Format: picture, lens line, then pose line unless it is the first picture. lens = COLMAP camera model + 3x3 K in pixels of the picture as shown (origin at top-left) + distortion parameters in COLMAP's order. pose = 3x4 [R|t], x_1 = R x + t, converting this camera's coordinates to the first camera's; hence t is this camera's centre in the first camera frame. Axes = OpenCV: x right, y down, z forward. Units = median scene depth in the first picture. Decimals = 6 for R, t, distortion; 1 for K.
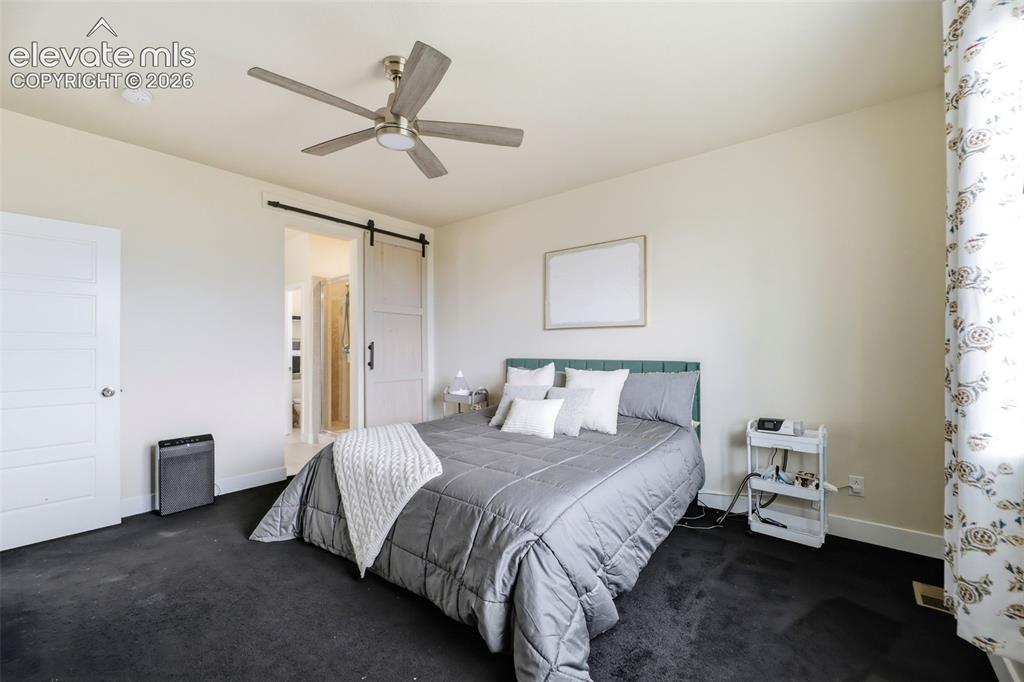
lens RADIAL K [[412.0, 0, 511.9], [0, 412.0, 344.9], [0, 0, 1]] dist [0.001332, -0.005520]
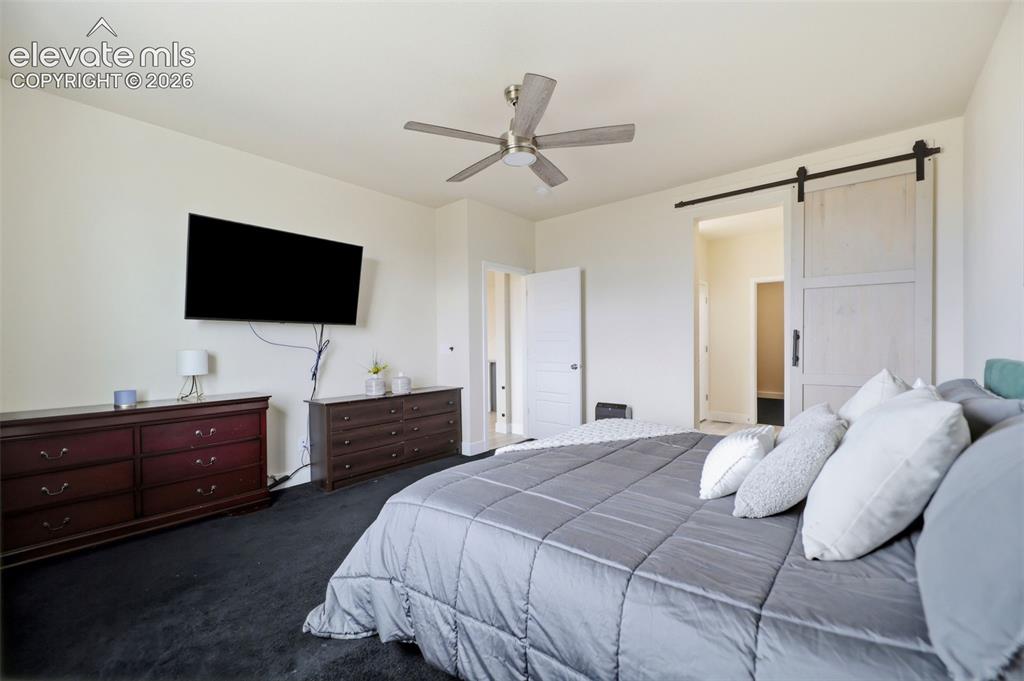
lens RADIAL K [[412.0, 0, 511.9], [0, 412.0, 344.4], [0, 0, 1]] dist [0.001332, -0.005520]
pose [[-0.025456, 0.006069, -0.999658, 0.423140], [0.015399, 0.999865, 0.005678, 0.006744], [0.999557, -0.015249, -0.025546, 0.487858]]
